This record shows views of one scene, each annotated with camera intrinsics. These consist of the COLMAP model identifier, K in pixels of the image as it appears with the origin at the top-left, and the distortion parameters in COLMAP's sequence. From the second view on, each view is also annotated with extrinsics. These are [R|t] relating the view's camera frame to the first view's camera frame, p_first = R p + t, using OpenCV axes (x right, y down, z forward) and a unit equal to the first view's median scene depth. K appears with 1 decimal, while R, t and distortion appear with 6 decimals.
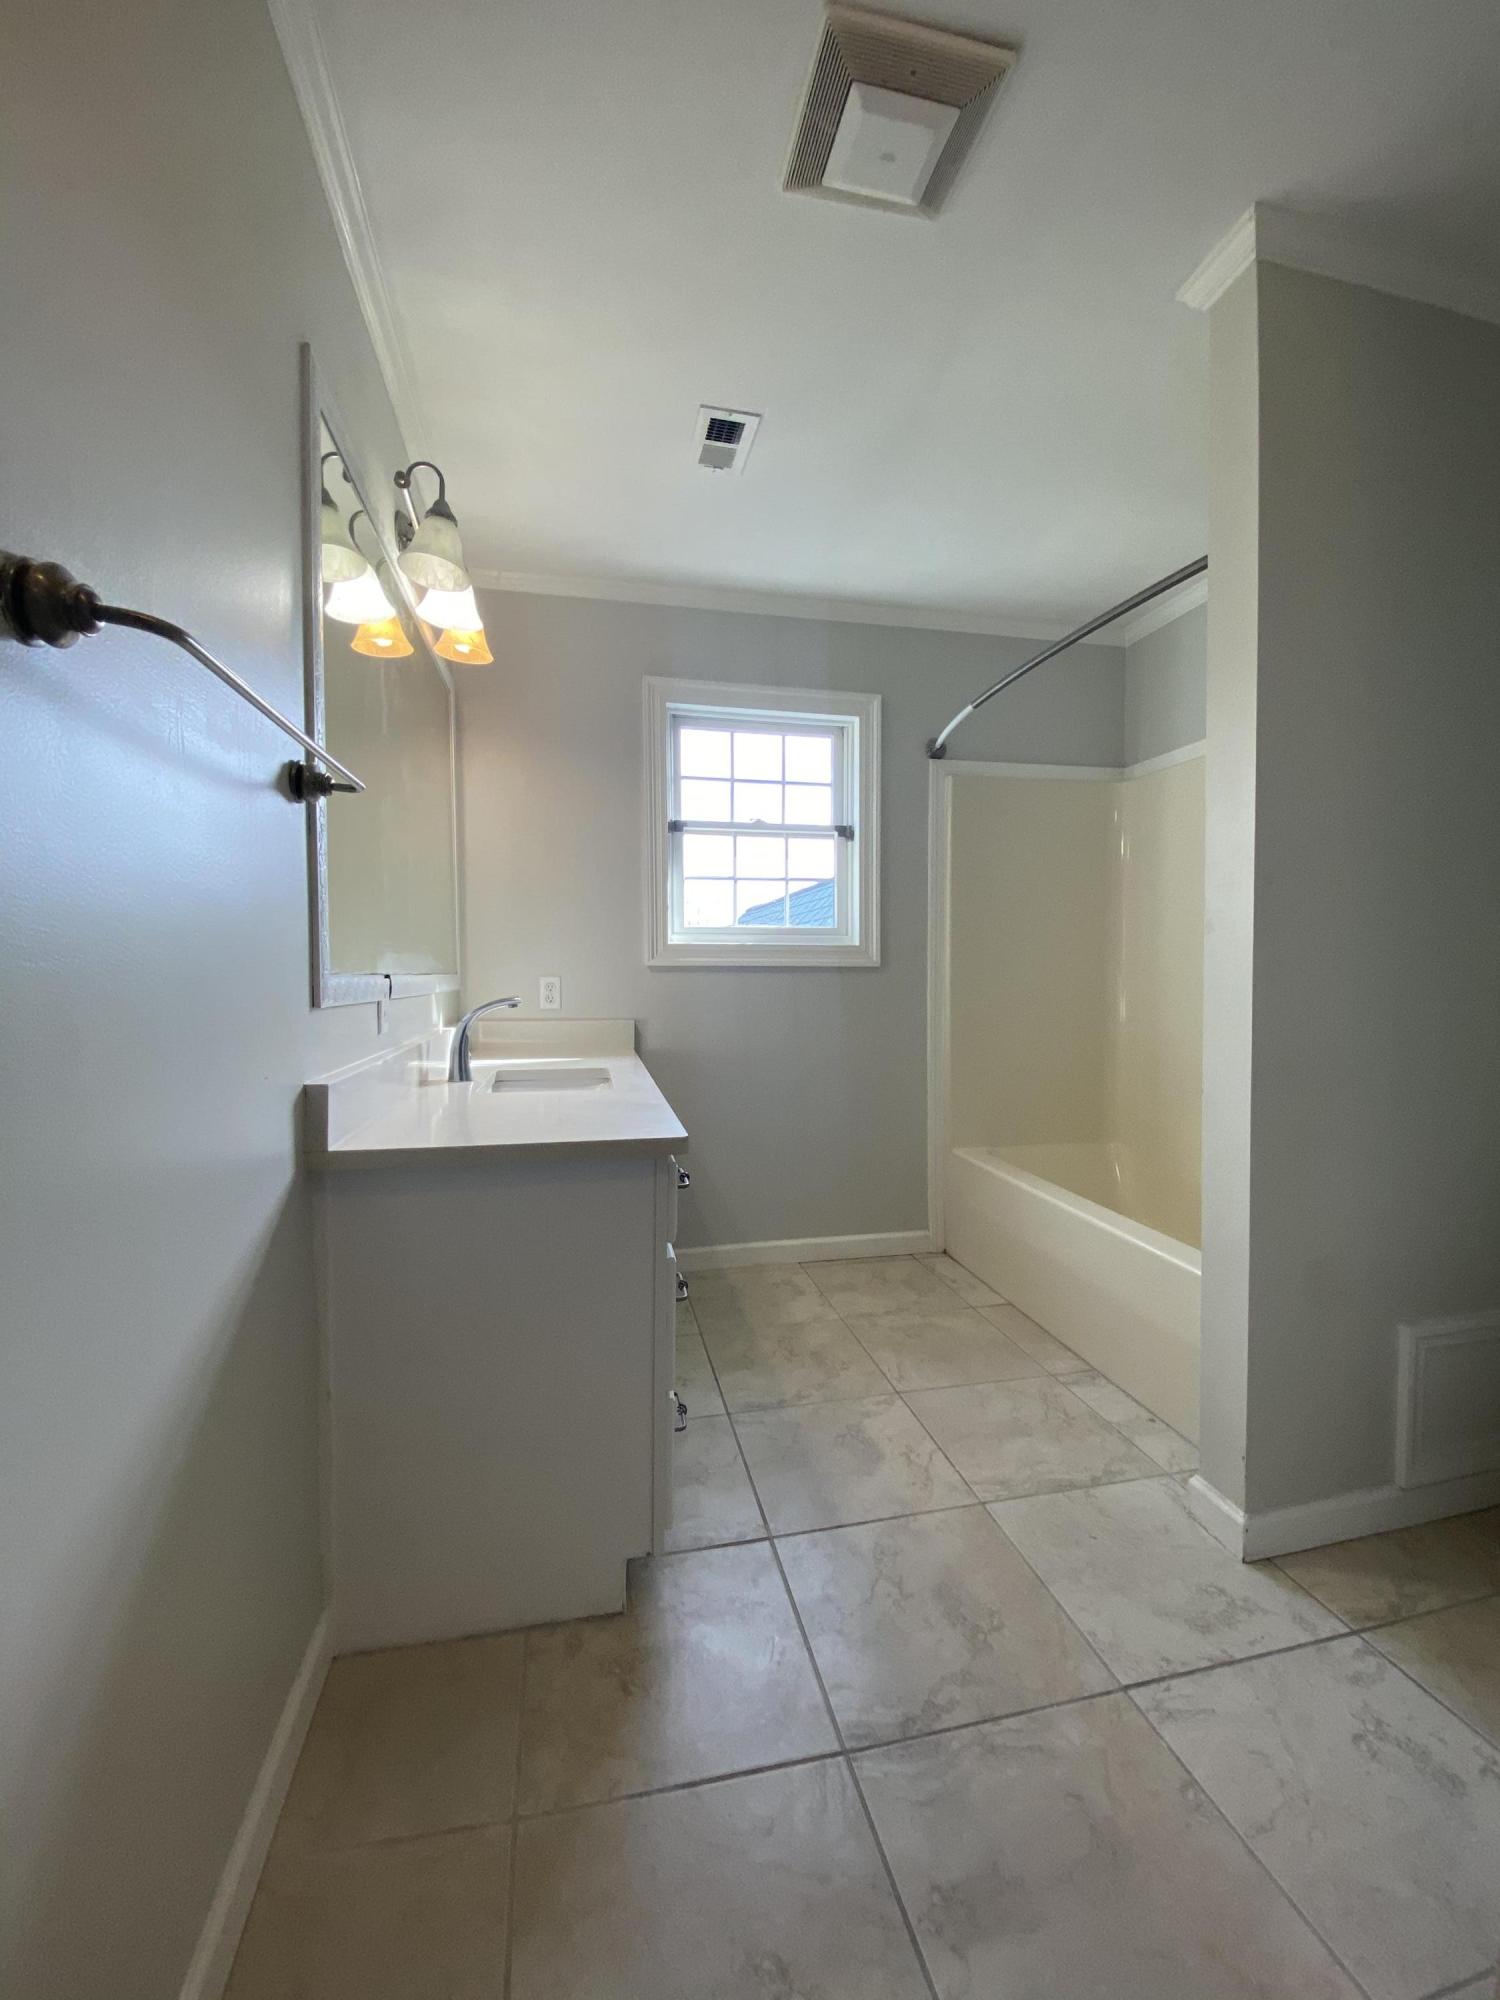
lens RADIAL K [[808.7, 0, 755.2], [0, 808.7, 991.4], [0, 0, 1]] dist [0.037771, -0.032689]
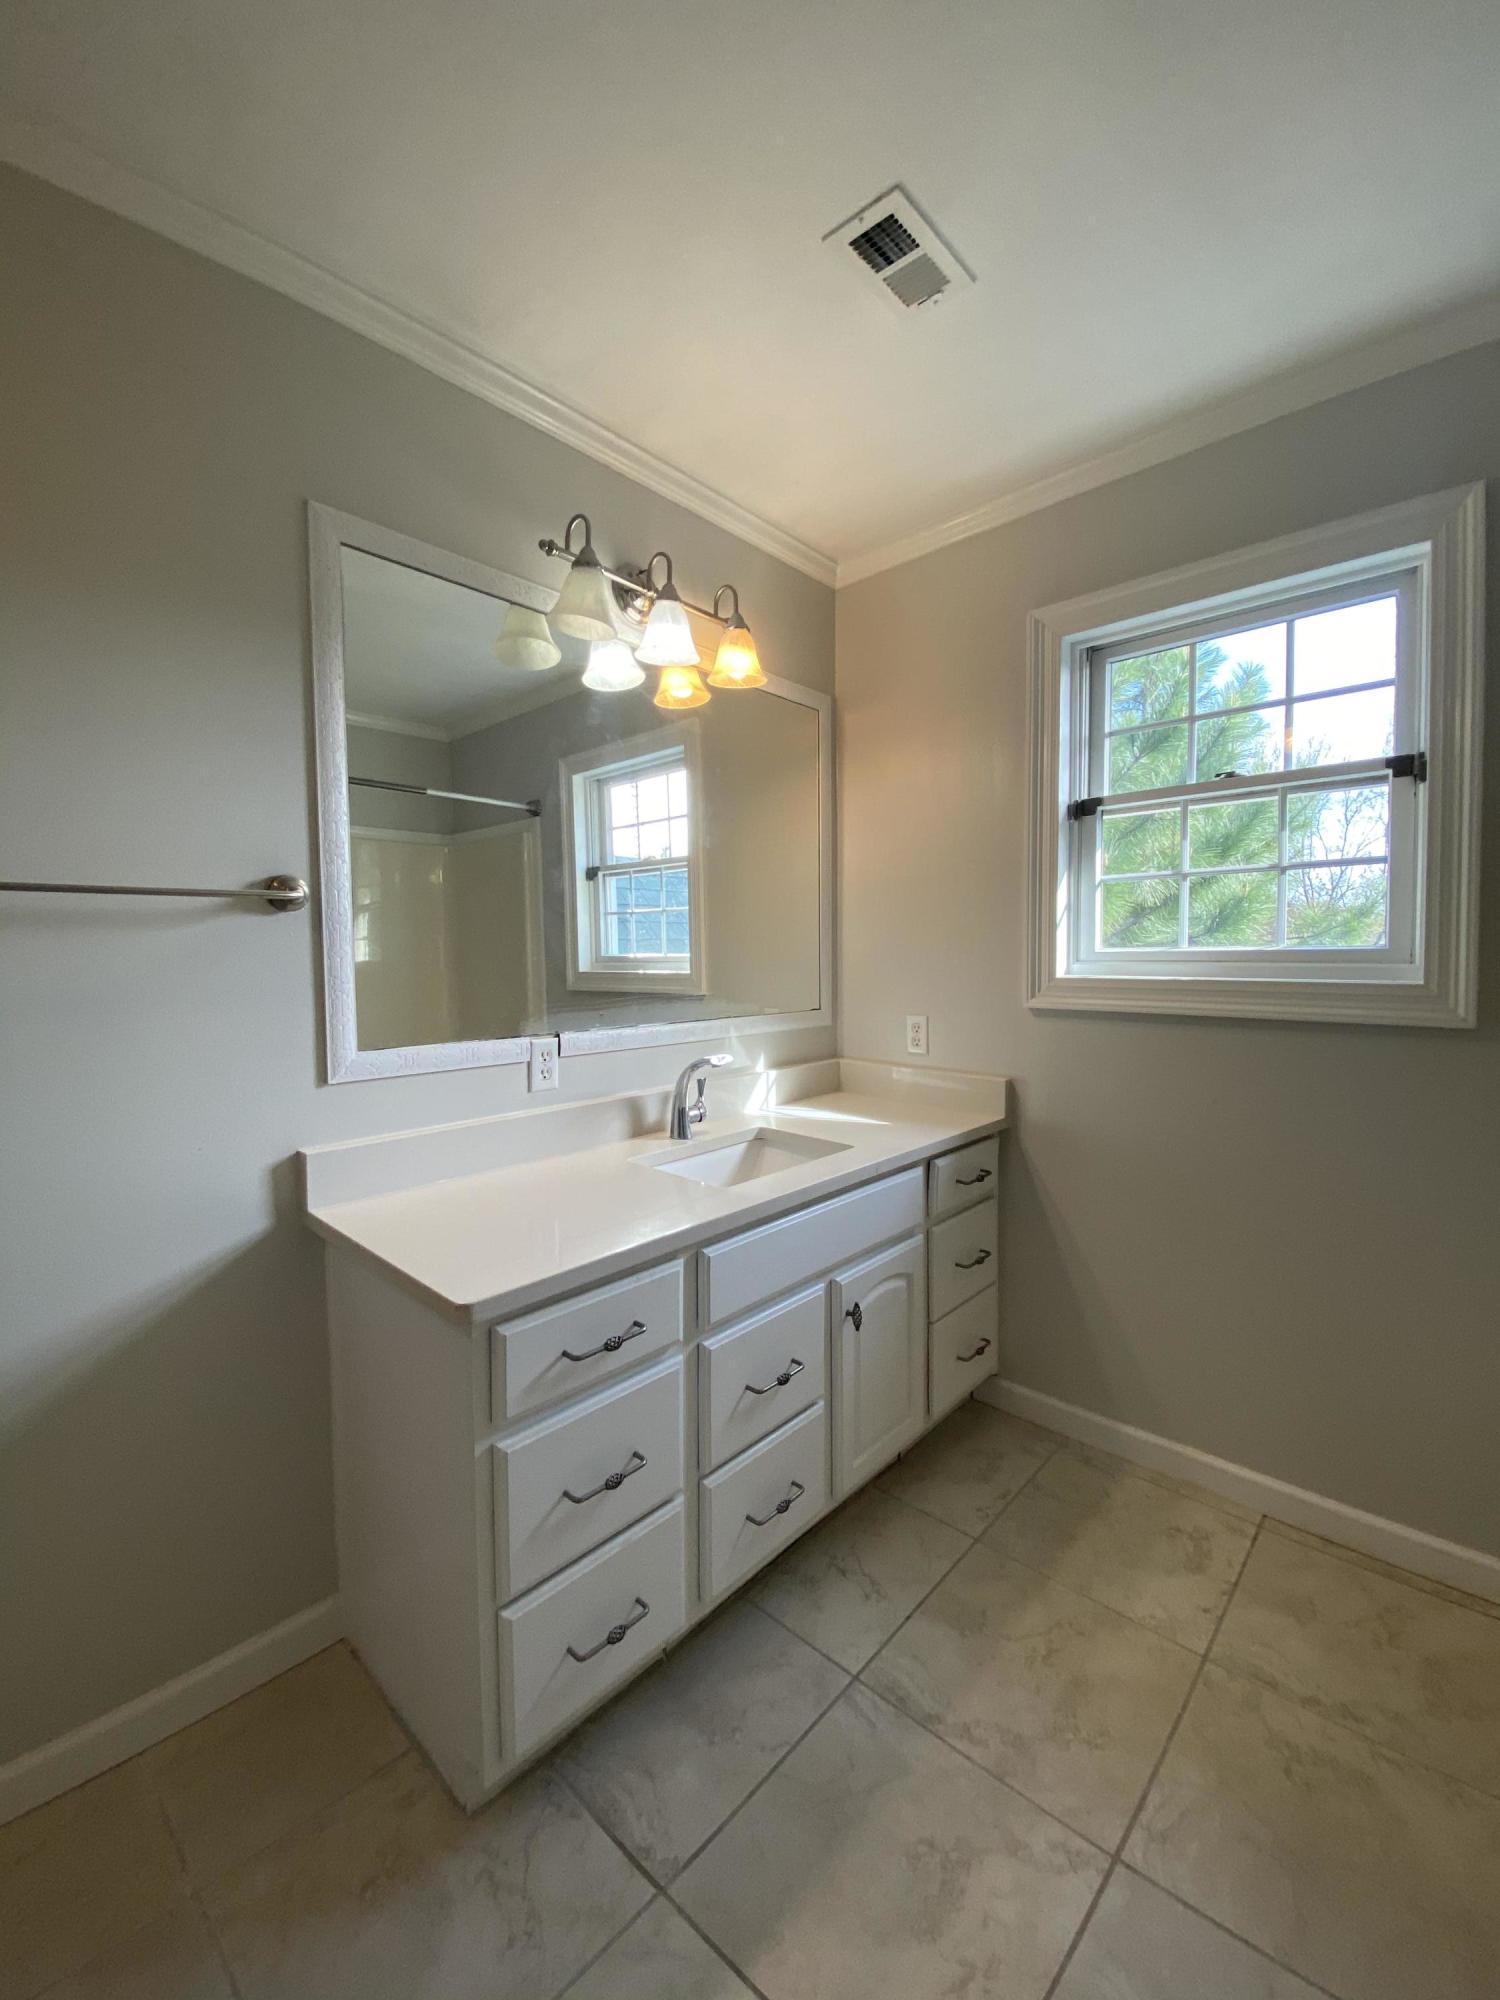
lens RADIAL K [[821.3, 0, 753.4], [0, 821.3, 991.2], [0, 0, 1]] dist [0.020047, -0.018644]
pose [[0.573927, 0.038705, -0.817991, 0.363627], [-0.012016, 0.999173, 0.038847, -0.078422], [0.818818, -0.012466, 0.573917, 0.399115]]
